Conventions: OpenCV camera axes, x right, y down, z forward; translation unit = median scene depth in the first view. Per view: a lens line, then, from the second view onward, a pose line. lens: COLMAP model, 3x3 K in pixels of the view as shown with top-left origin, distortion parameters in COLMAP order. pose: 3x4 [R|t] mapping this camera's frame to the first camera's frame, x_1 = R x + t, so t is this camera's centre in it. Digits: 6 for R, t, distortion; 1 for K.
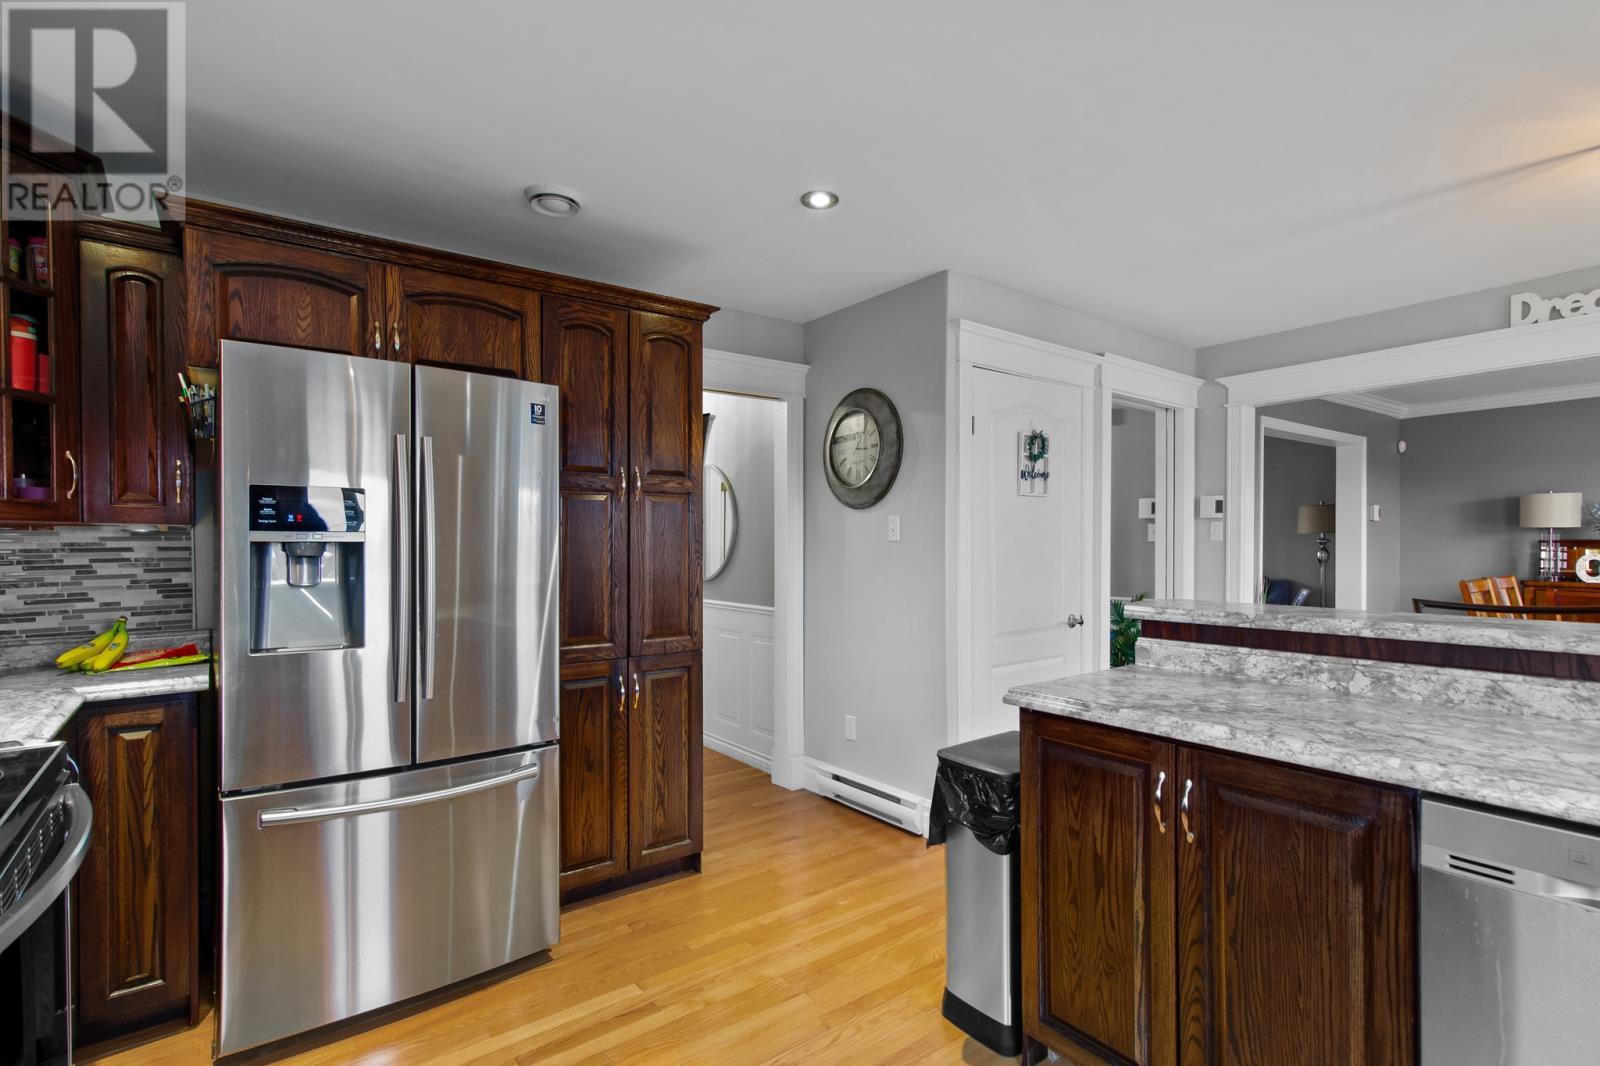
lens RADIAL K [[751.1, 0, 799.5], [0, 751.1, 539.3], [0, 0, 1]] dist [0.000606, 0.000014]
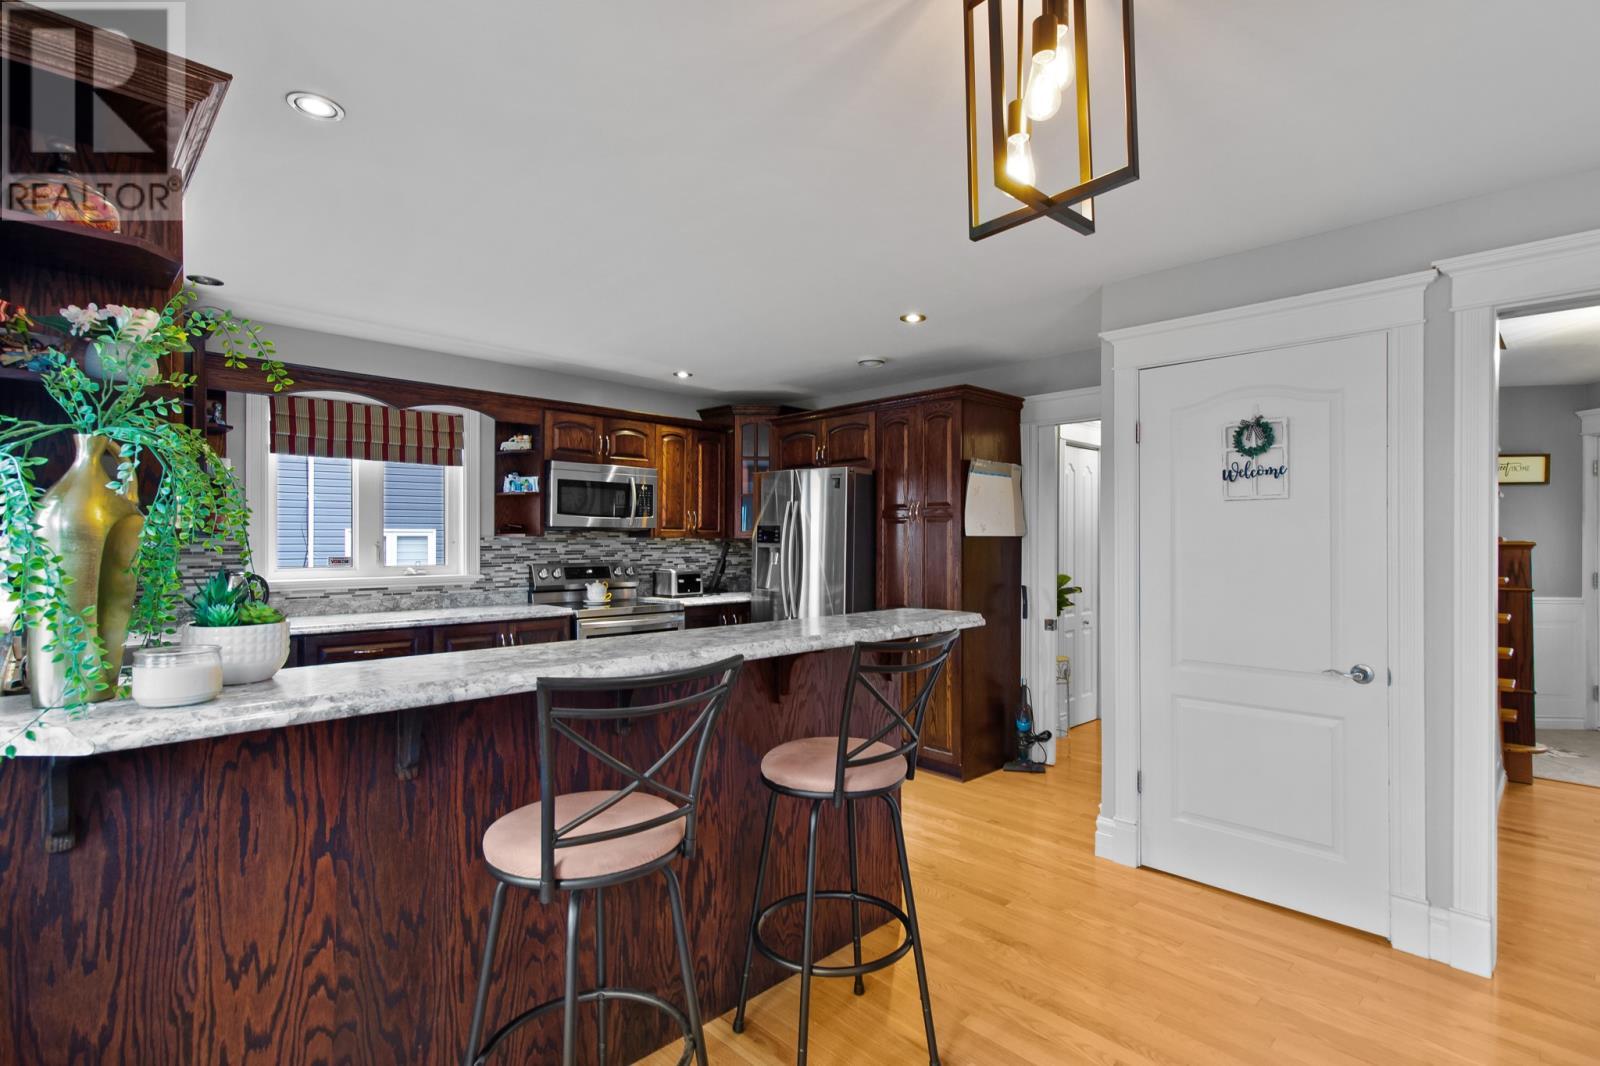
lens RADIAL K [[774.2, 0, 803.5], [0, 774.2, 538.6], [0, 0, 1]] dist [0.002473, 0.000101]
pose [[0.147151, -0.001776, -0.989112, 1.054737], [0.001396, 0.999998, -0.001587, -0.015778], [0.989113, -0.001147, 0.147154, 0.409498]]
